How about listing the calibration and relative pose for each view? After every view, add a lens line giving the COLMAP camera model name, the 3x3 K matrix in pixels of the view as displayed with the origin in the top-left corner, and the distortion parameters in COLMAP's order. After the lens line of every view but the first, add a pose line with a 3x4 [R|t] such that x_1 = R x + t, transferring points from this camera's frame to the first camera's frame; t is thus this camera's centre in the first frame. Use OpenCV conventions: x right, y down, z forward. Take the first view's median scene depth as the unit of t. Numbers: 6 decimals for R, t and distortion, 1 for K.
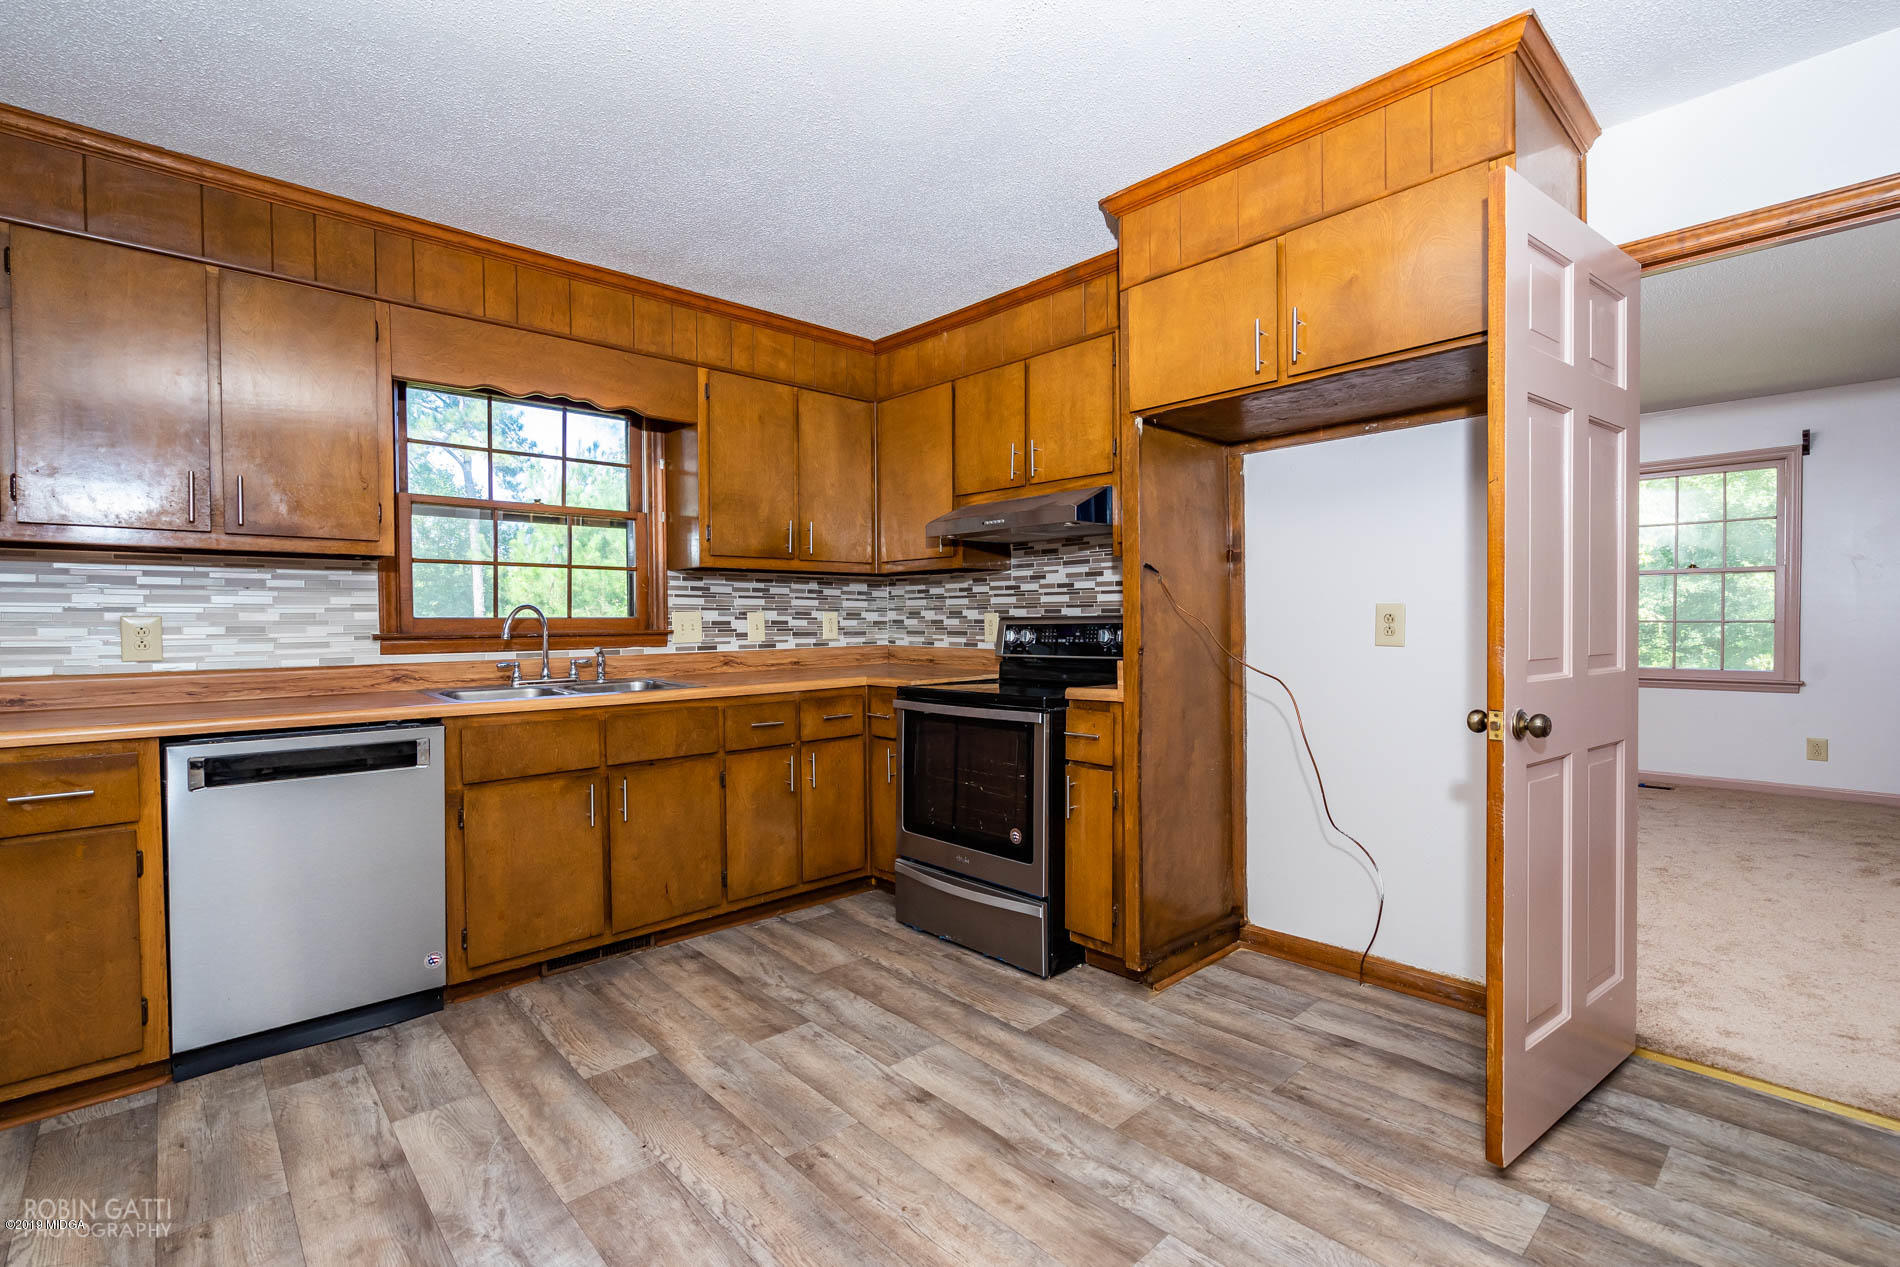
lens RADIAL K [[862.0, 0, 956.0], [0, 862.0, 632.8], [0, 0, 1]] dist [-0.001025, 0.000142]
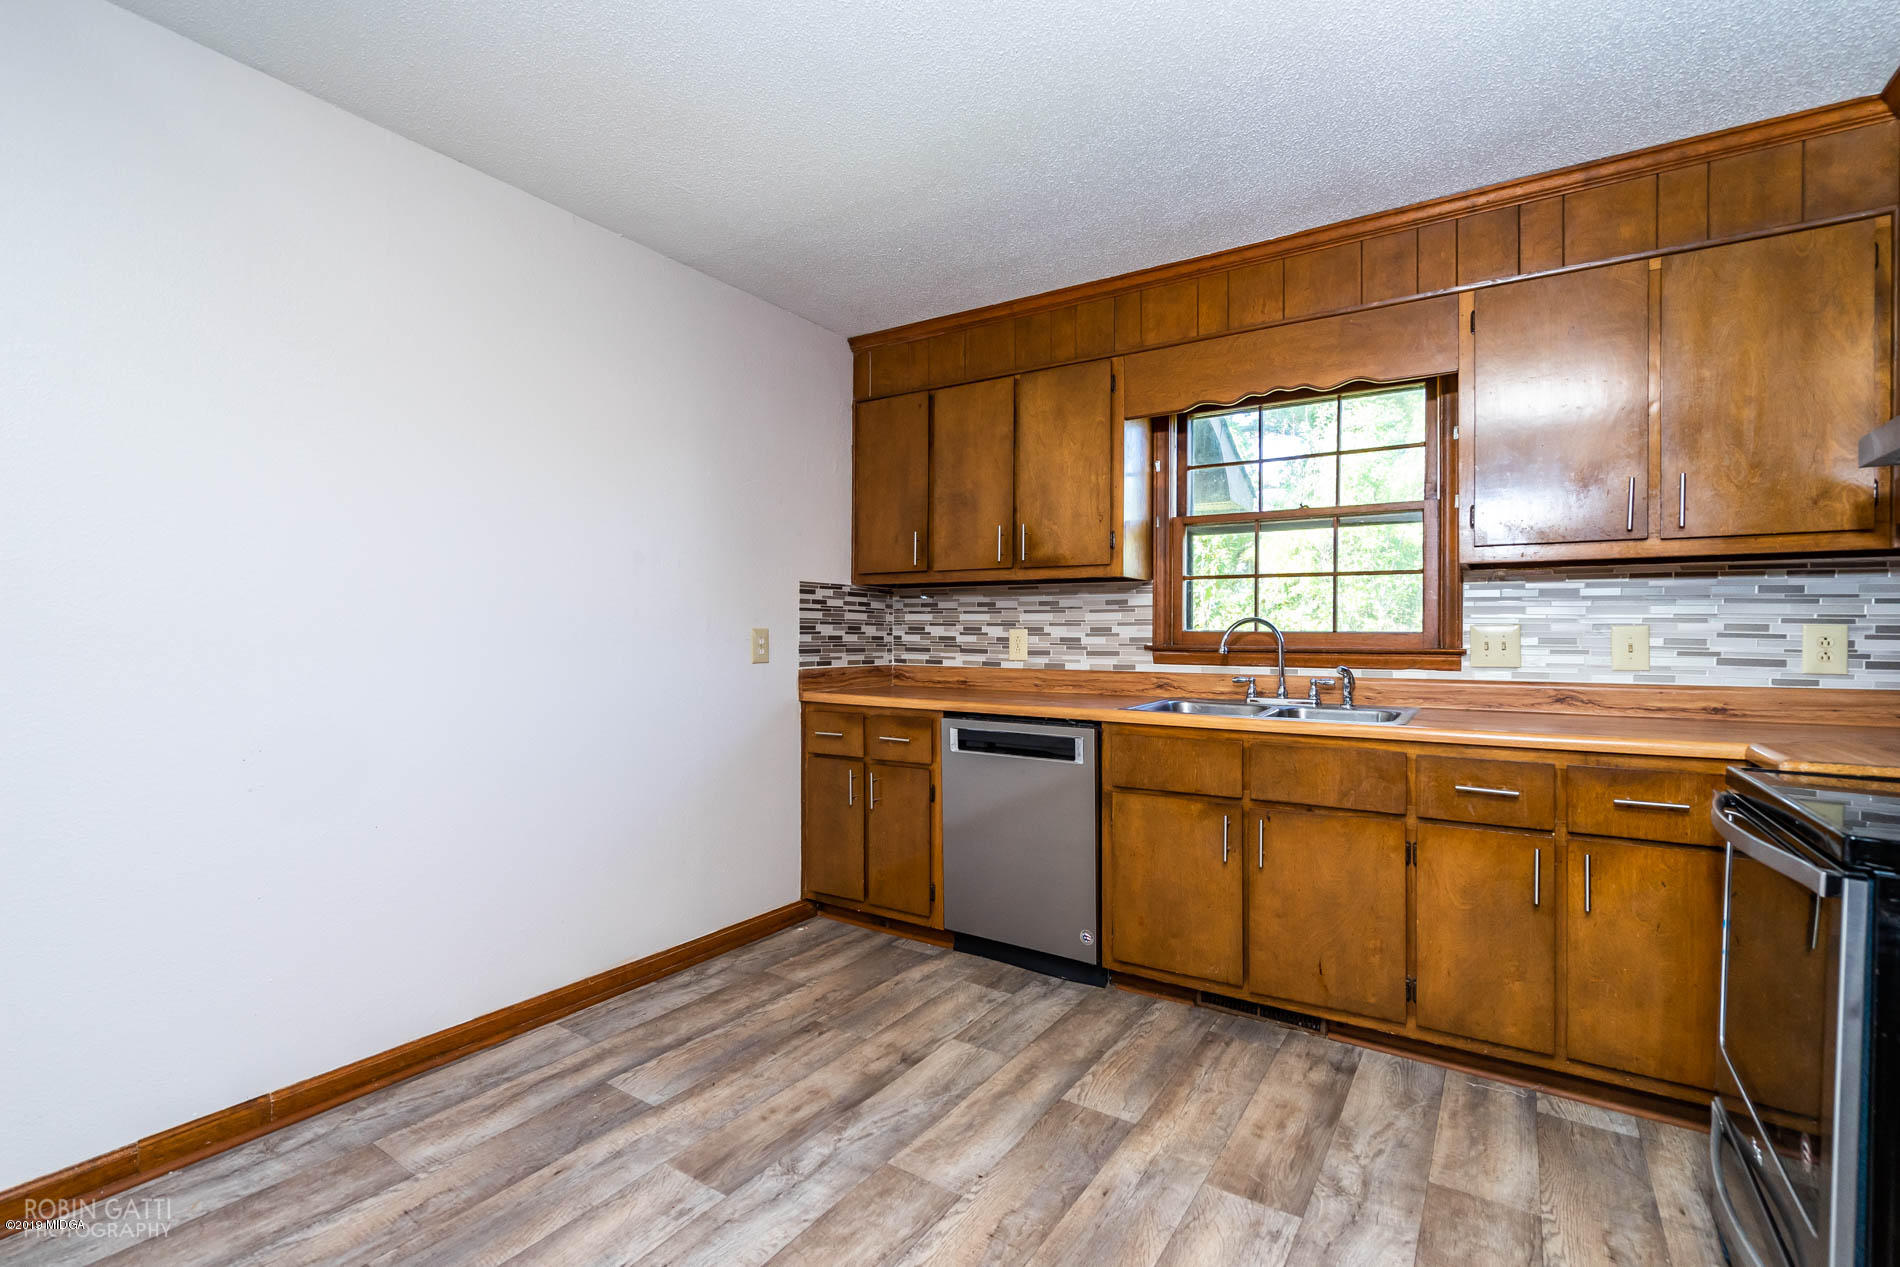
lens RADIAL K [[862.0, 0, 943.9], [0, 862.0, 631.5], [0, 0, 1]] dist [-0.001025, 0.000142]
pose [[0.230547, 0.005474, -0.973046, 0.390520], [-0.021091, 0.999777, 0.000628, -0.012023], [0.972833, 0.020378, 0.230611, 0.495923]]
